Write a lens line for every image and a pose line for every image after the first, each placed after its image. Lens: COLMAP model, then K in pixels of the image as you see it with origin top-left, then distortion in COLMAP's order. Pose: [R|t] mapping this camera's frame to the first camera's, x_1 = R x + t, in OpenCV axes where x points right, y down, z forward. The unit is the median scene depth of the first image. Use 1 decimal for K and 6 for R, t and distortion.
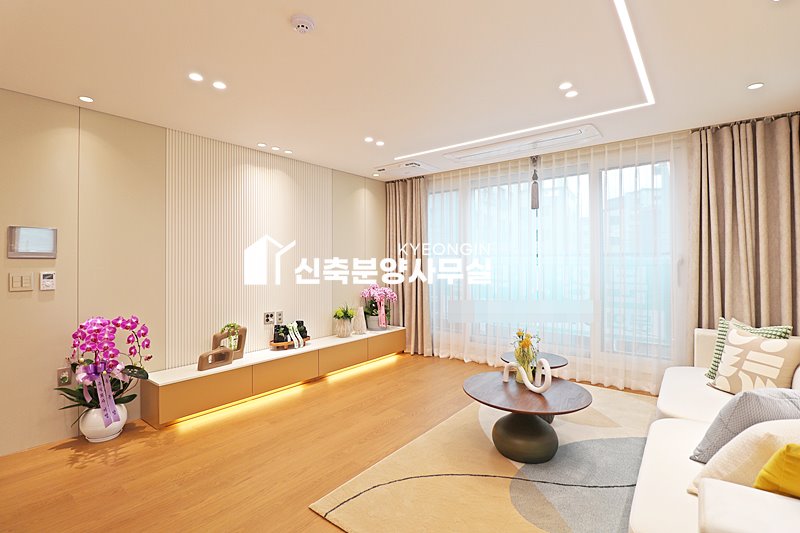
lens RADIAL K [[374.7, 0, 400.7], [0, 374.7, 259.9], [0, 0, 1]] dist [-0.002037, -0.010479]
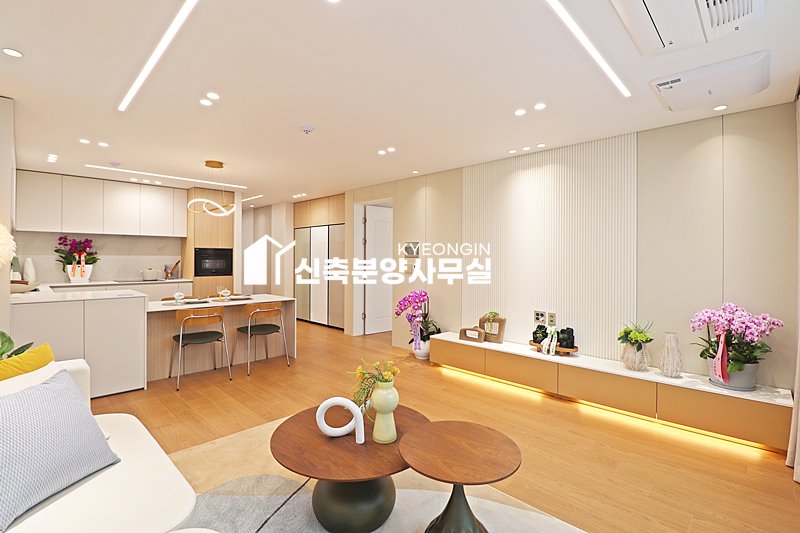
lens RADIAL K [[369.9, 0, 401.9], [0, 369.9, 259.9], [0, 0, 1]] dist [-0.001714, -0.010359]
pose [[-0.101030, 0.007921, -0.994852, 0.745967], [0.001315, 0.999968, 0.007828, -0.004889], [0.994883, -0.000517, -0.101037, 0.824193]]
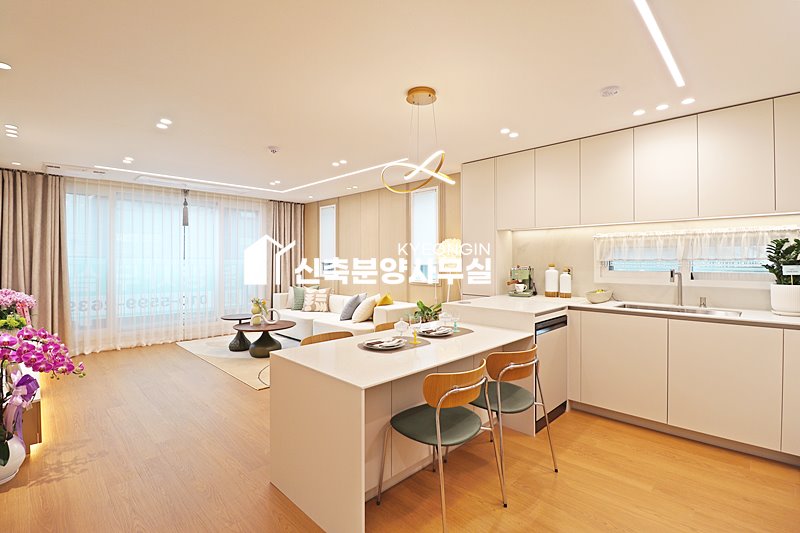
lens RADIAL K [[369.9, 0, 401.9], [0, 369.9, 259.9], [0, 0, 1]] dist [-0.001714, -0.010359]
pose [[0.116738, 0.002297, 0.993160, -1.129588], [-0.005128, 0.999985, -0.001710, -0.009151], [-0.993149, -0.004894, 0.116749, 0.015180]]
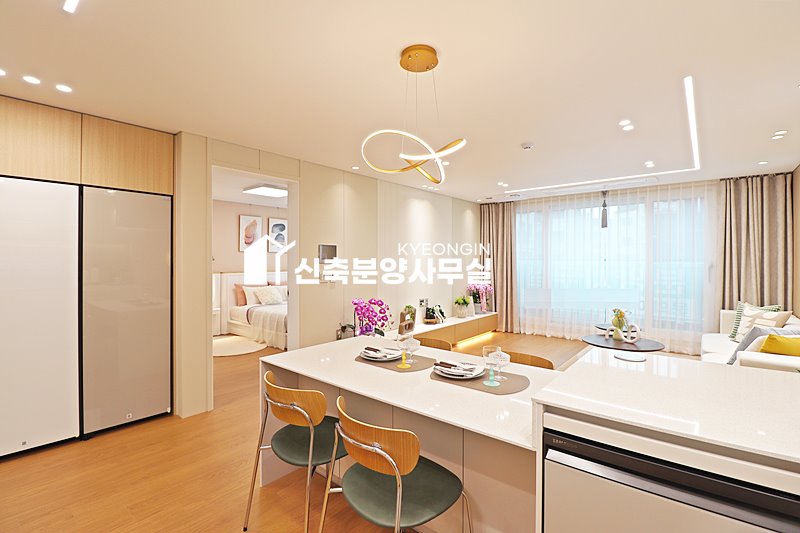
lens RADIAL K [[366.0, 0, 400.9], [0, 366.0, 262.6], [0, 0, 1]] dist [-0.003227, -0.009355]
pose [[0.999666, 0.004729, -0.025416, -0.446245], [-0.004425, 0.999918, 0.011991, -0.020677], [0.025471, -0.011875, 0.999605, -0.479094]]
